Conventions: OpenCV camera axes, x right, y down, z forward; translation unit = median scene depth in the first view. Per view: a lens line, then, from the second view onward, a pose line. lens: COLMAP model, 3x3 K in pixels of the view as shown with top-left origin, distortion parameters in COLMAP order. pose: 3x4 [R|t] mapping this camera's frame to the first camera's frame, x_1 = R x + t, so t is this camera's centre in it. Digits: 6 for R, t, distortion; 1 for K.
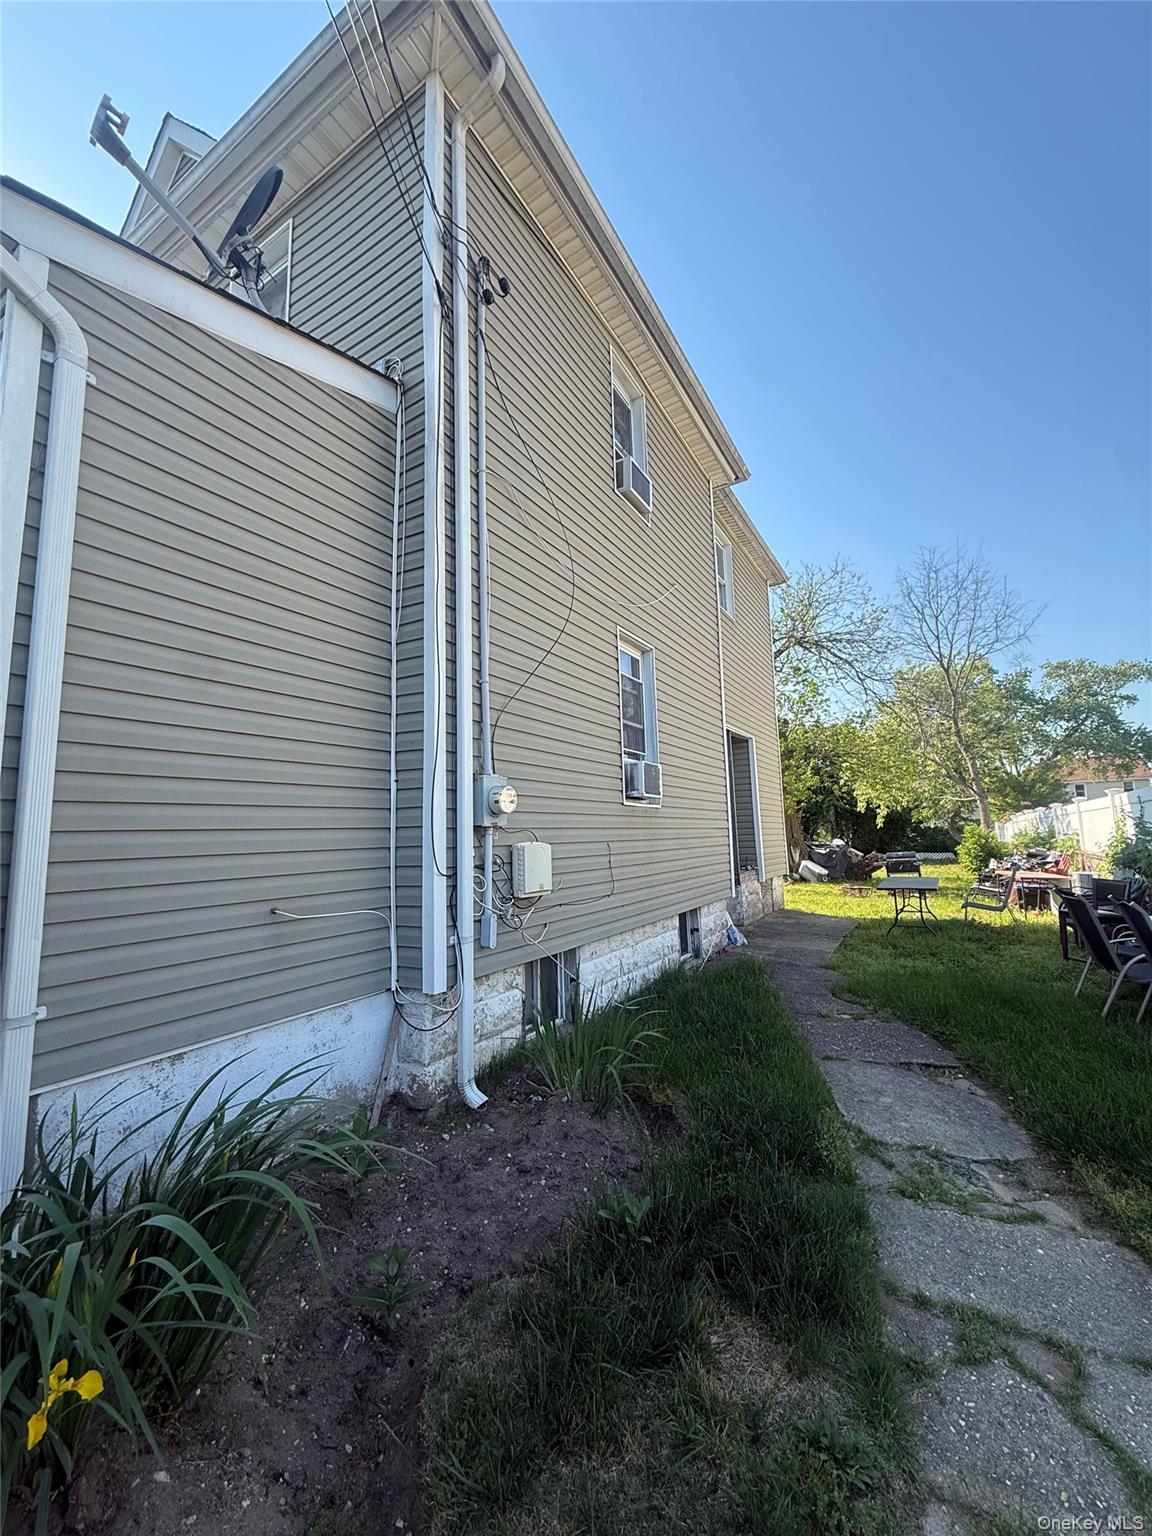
lens RADIAL K [[610.9, 0, 577.4], [0, 610.9, 762.8], [0, 0, 1]] dist [-0.000077, 0.000575]
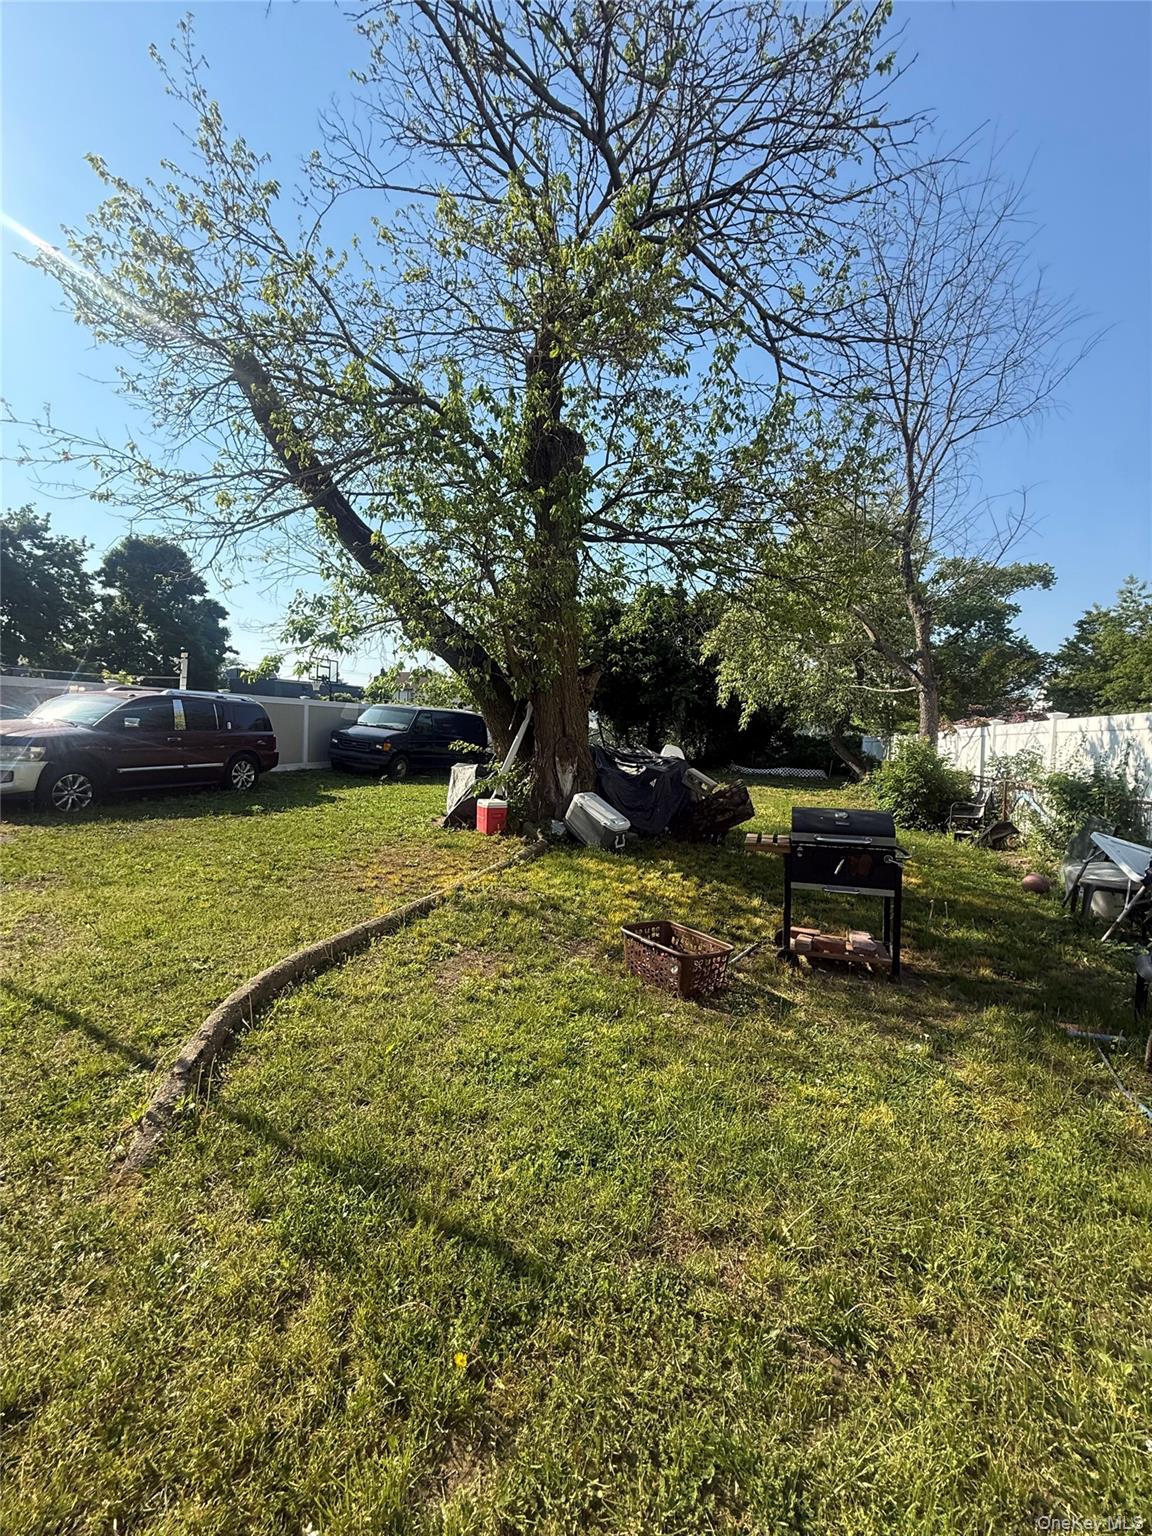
lens RADIAL K [[610.9, 0, 577.4], [0, 610.9, 762.8], [0, 0, 1]] dist [-0.000077, 0.000575]
pose [[0.974714, 0.061304, 0.214884, 0.175987], [-0.098920, 0.980652, 0.168929, 0.045259], [-0.200370, -0.185914, 0.961919, 0.384730]]
